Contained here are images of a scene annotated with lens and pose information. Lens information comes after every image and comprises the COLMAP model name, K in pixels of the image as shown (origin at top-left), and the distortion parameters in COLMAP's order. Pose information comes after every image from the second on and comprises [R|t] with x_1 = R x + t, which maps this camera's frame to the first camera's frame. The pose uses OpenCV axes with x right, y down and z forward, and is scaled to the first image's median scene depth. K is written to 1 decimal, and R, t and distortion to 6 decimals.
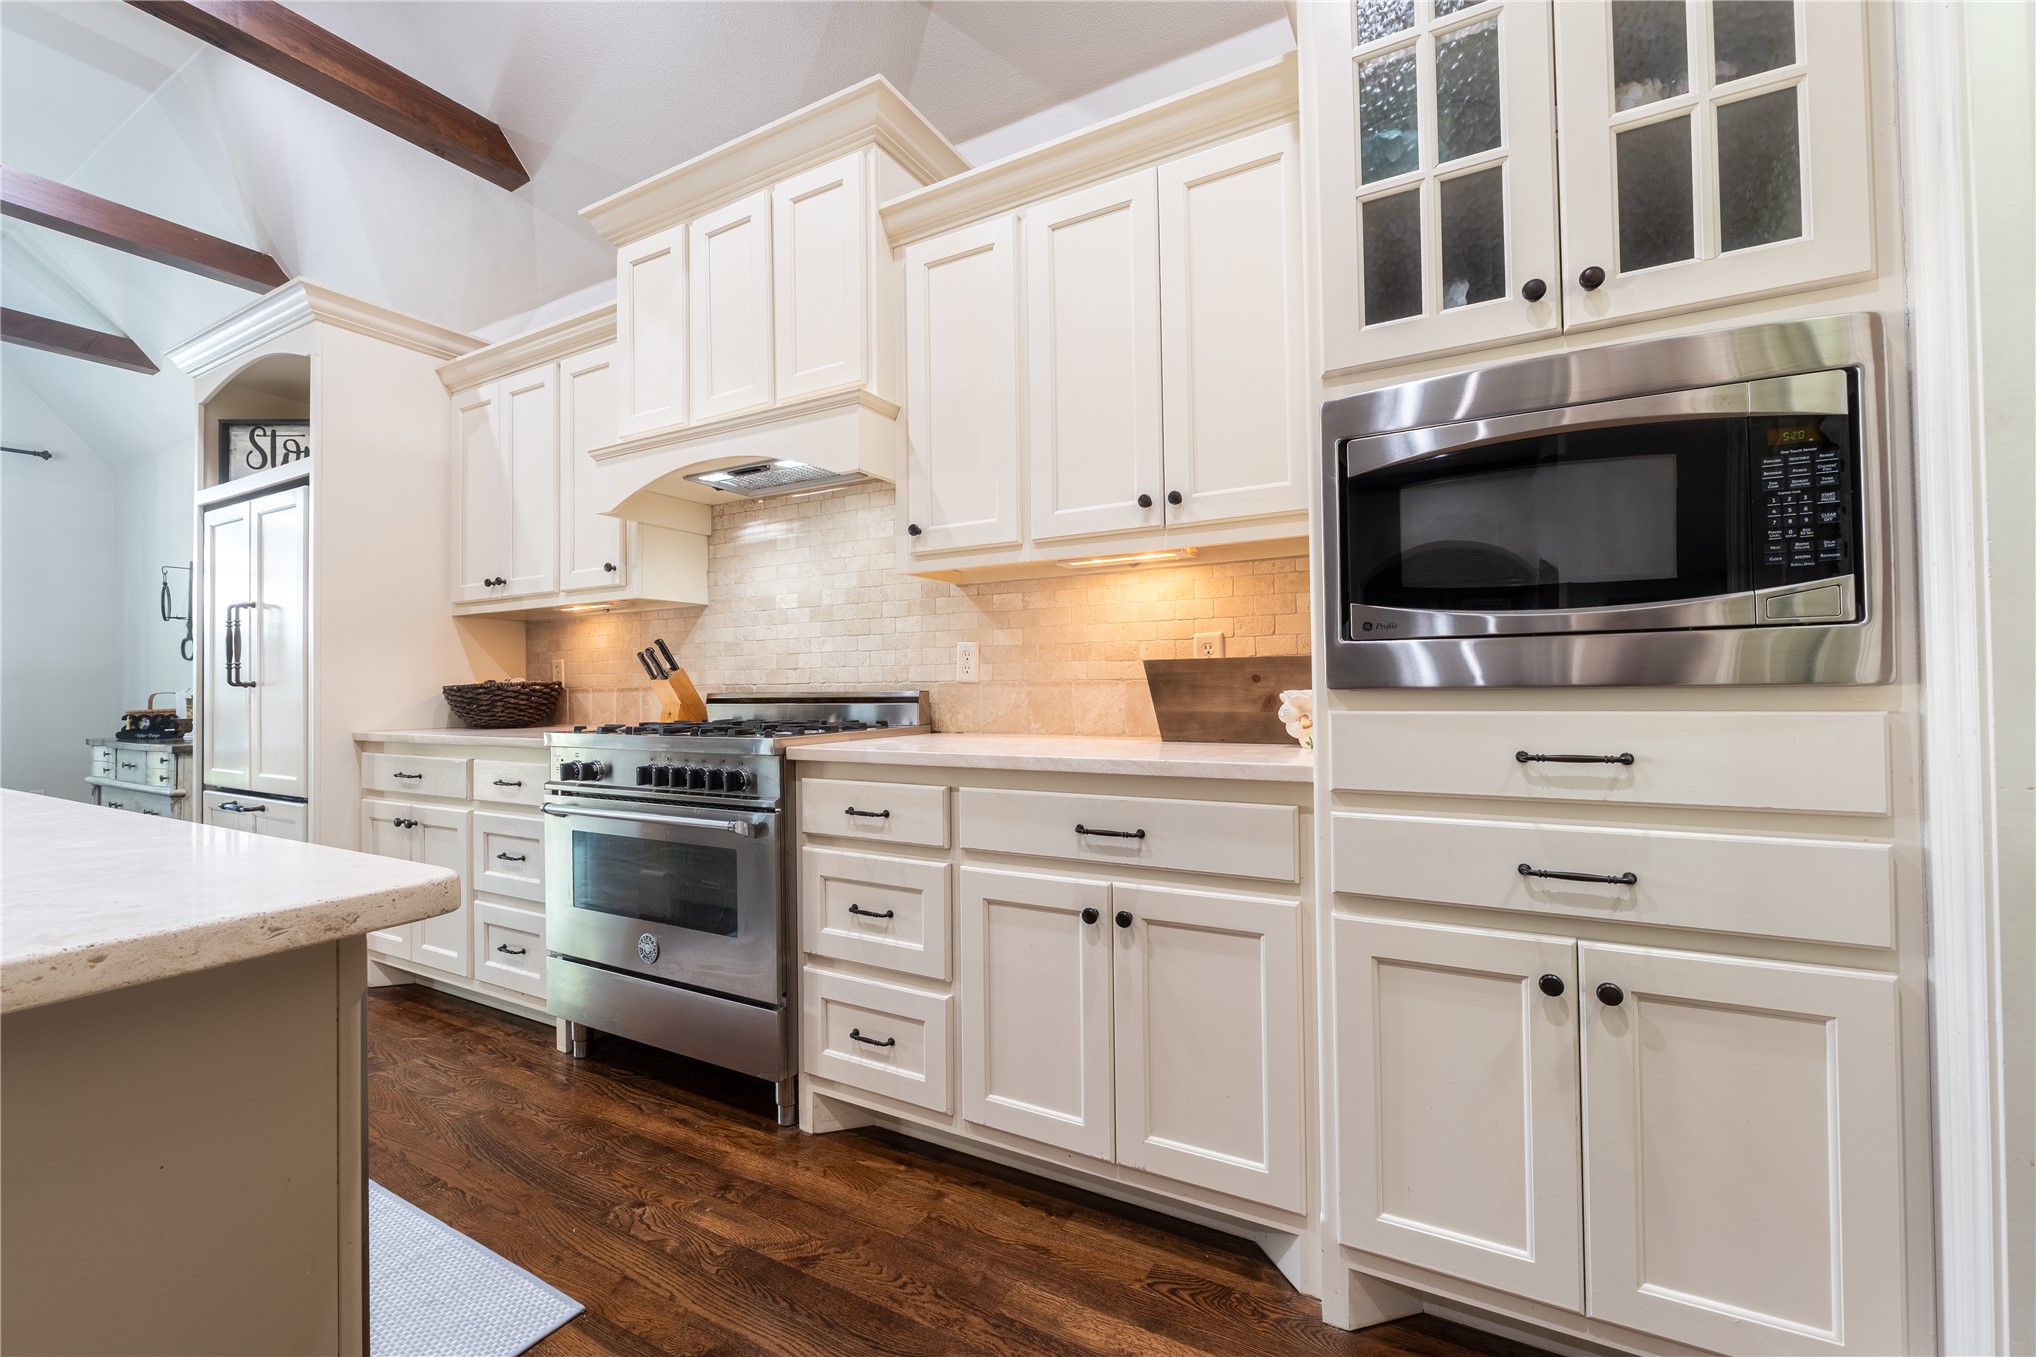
lens RADIAL K [[873.5, 0, 1017.3], [0, 873.5, 673.8], [0, 0, 1]] dist [-0.006560, -0.000092]
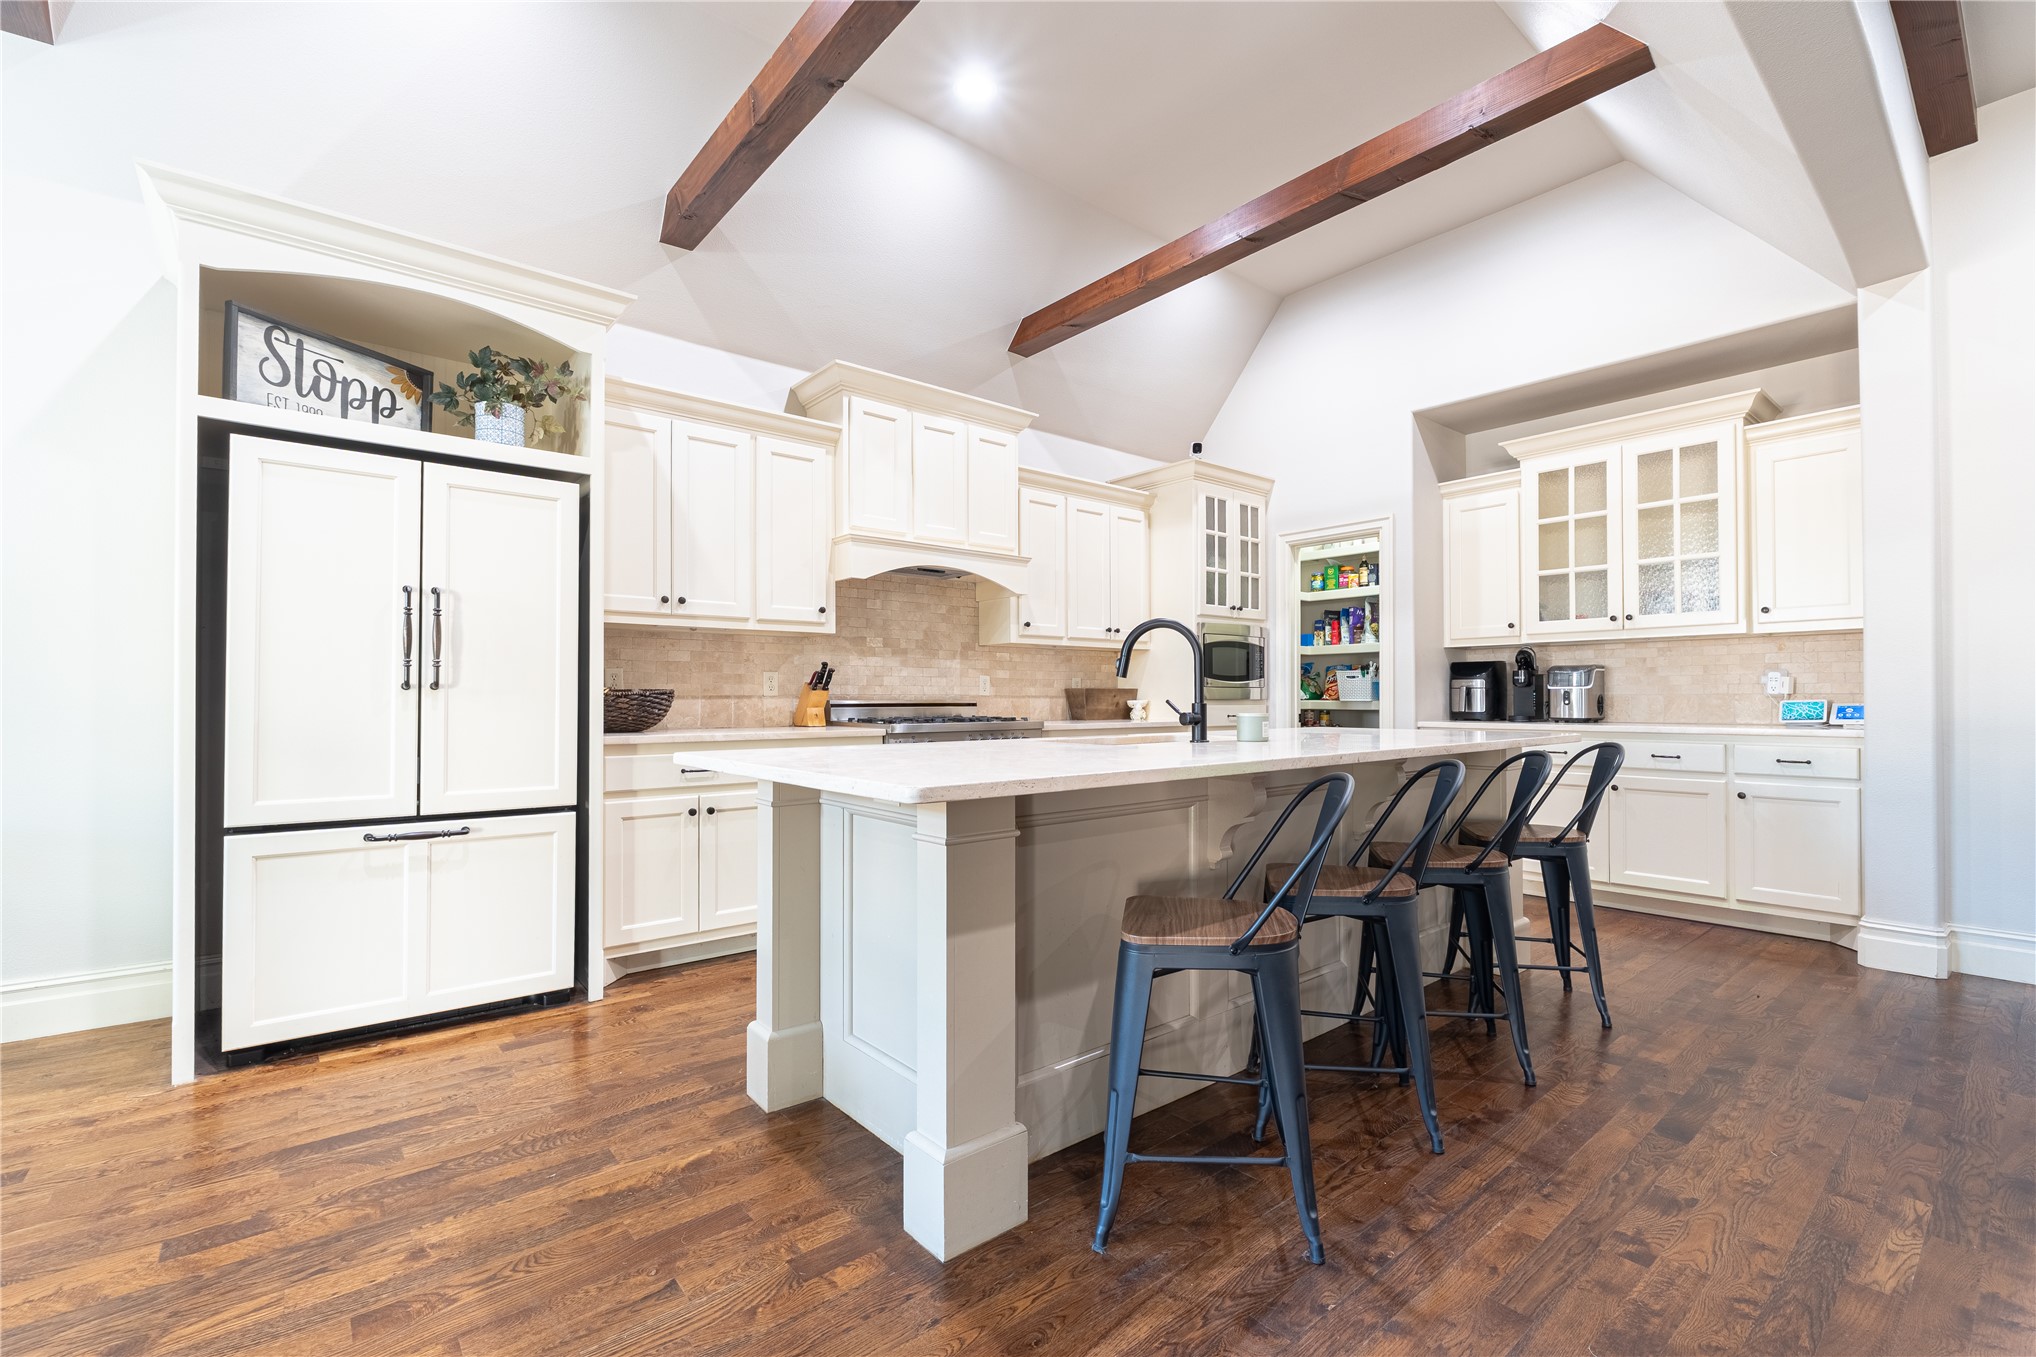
lens RADIAL K [[873.5, 0, 1044.1], [0, 873.5, 694.7], [0, 0, 1]] dist [-0.006560, -0.000092]
pose [[0.329775, 0.011202, 0.943993, -2.980517], [-0.019458, 0.999798, -0.005067, 0.024547], [-0.943859, -0.016697, 0.329926, 0.355539]]
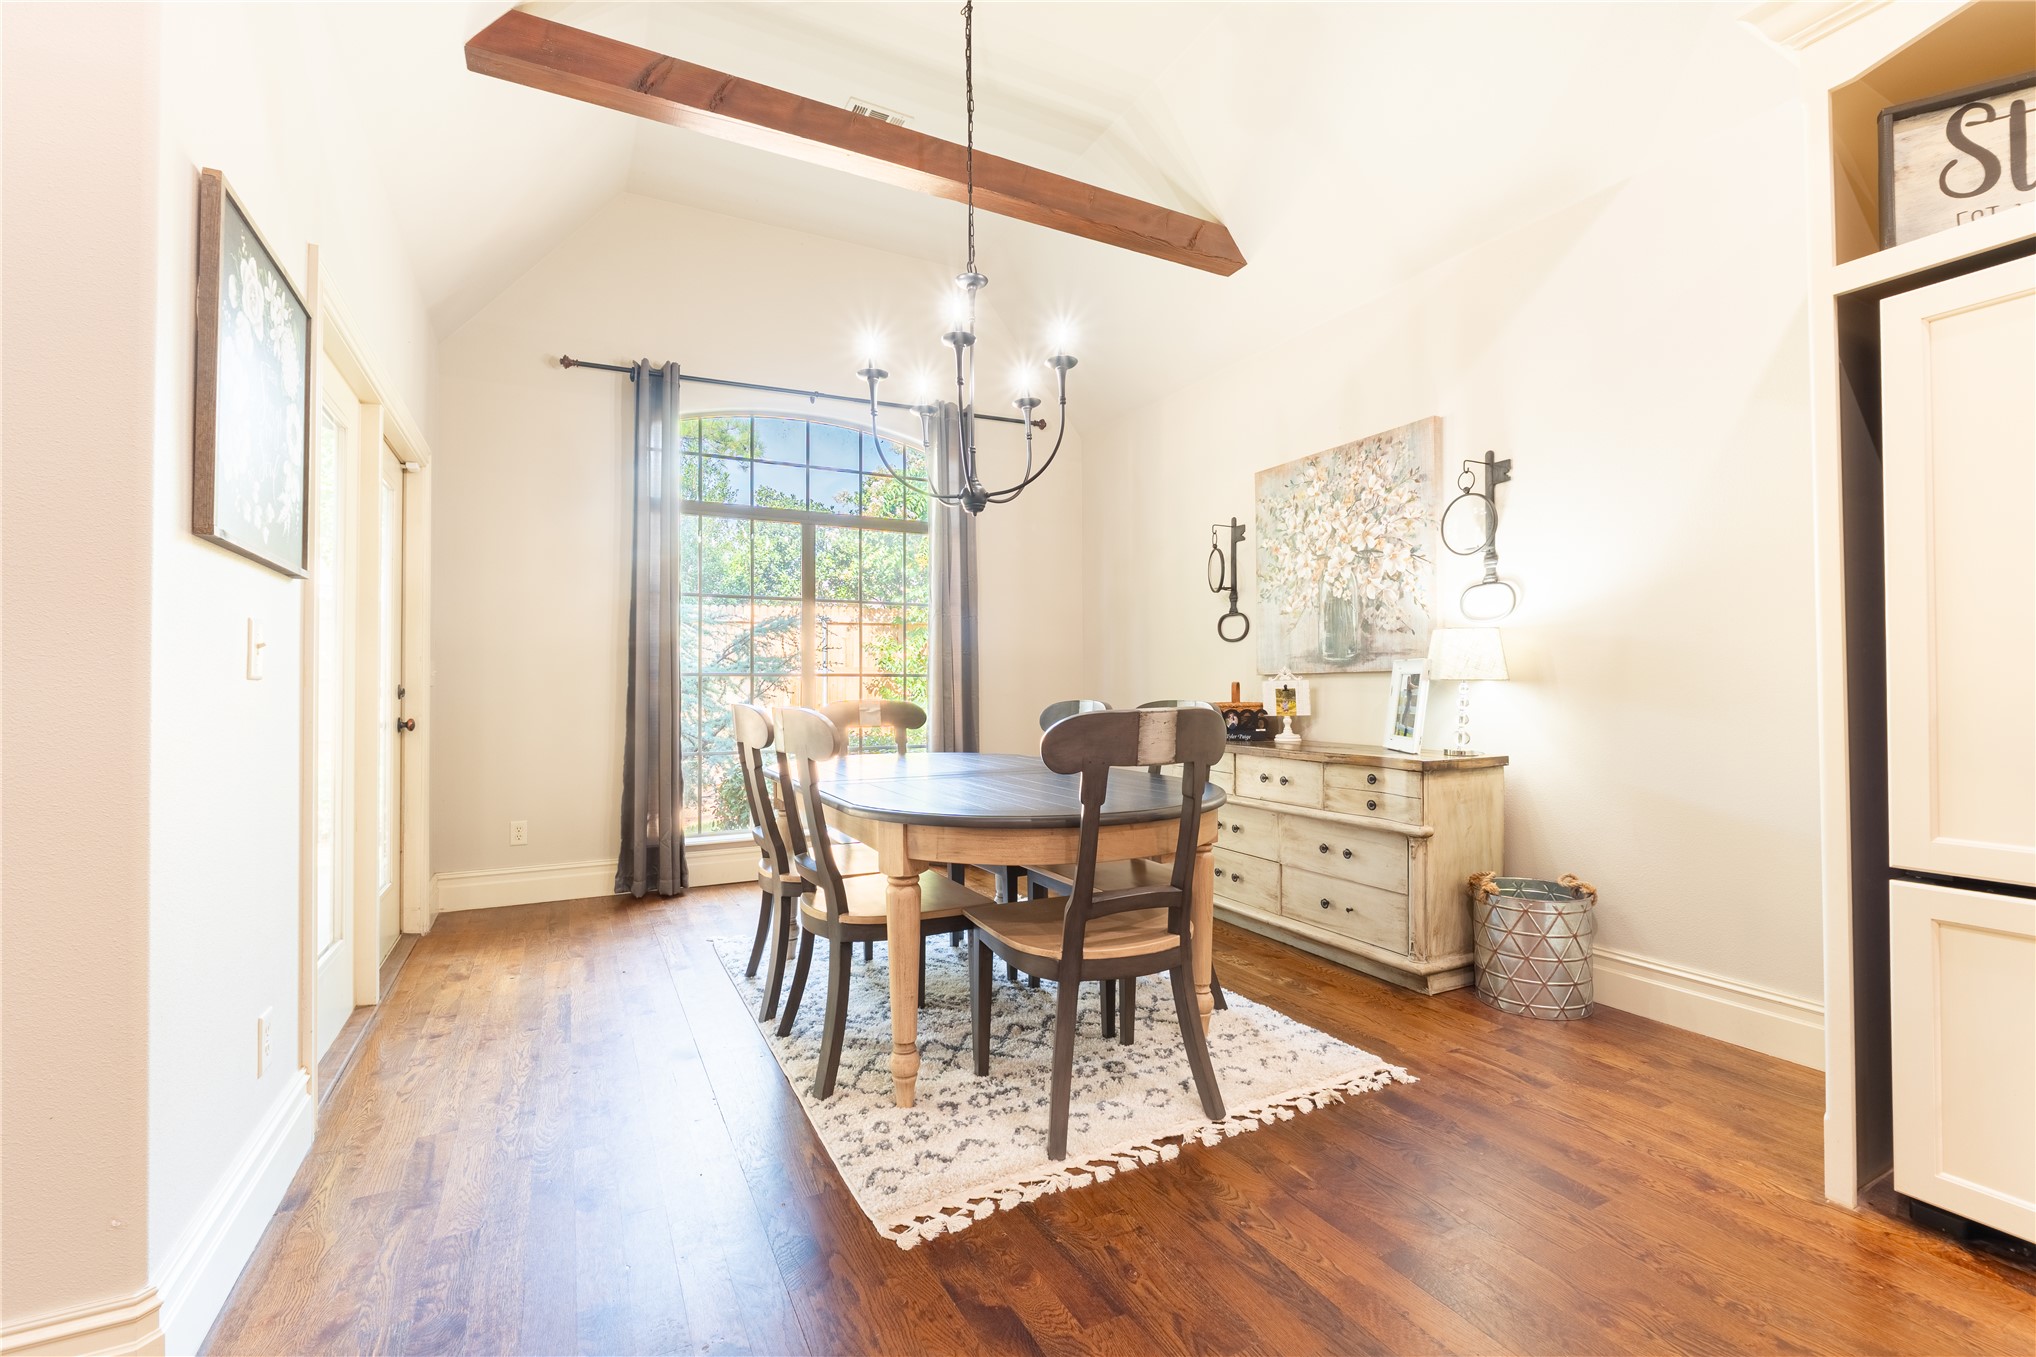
lens RADIAL K [[873.5, 0, 1047.5], [0, 873.5, 675.3], [0, 0, 1]] dist [-0.006560, -0.000092]
pose [[0.848623, 0.003212, -0.528989, -2.331349], [-0.000487, 0.999986, 0.005290, 0.039640], [0.528998, -0.004231, 0.848612, 0.772057]]
